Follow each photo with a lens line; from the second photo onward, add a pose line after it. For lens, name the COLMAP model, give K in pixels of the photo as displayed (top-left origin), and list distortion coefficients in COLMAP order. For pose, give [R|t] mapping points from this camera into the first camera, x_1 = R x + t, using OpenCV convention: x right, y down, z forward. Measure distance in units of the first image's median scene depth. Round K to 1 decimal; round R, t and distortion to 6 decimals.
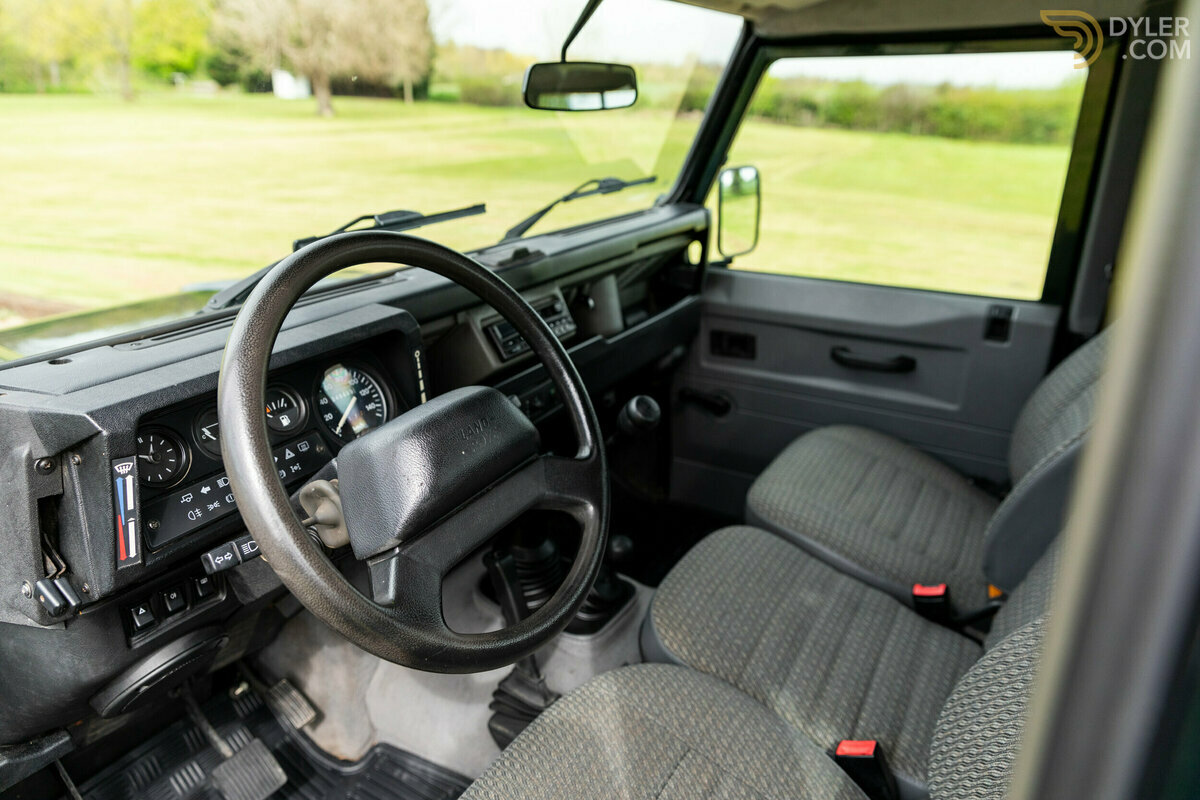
lens RADIAL K [[767.9, 0, 600.0], [0, 767.9, 400.0], [0, 0, 1]] dist [0.007117, 0.000660]
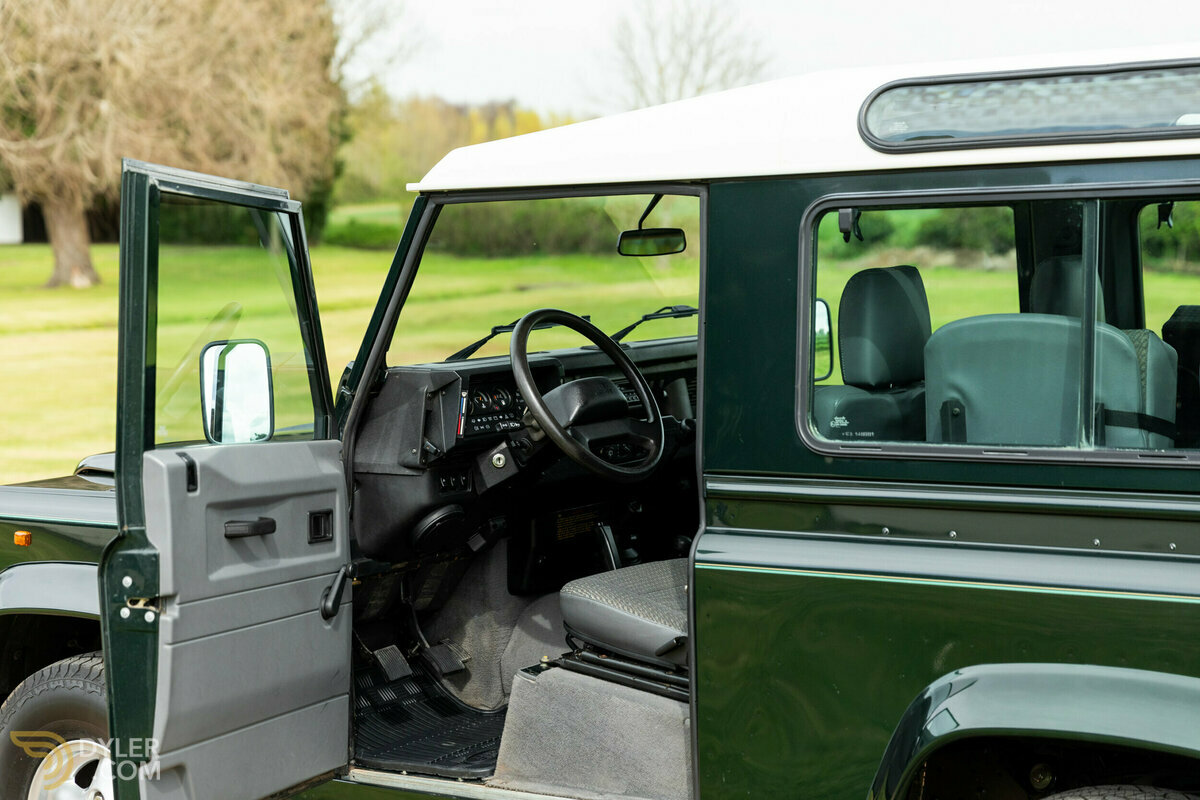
lens RADIAL K [[2330.6, 0, 600.0], [0, 2330.6, 400.0], [0, 0, 1]] dist [0.005490, -0.004589]
pose [[0.996429, -0.026198, -0.080265, 0.265419], [0.001423, 0.955721, -0.294271, 1.427503], [0.084421, 0.293106, 0.952345, -3.777961]]
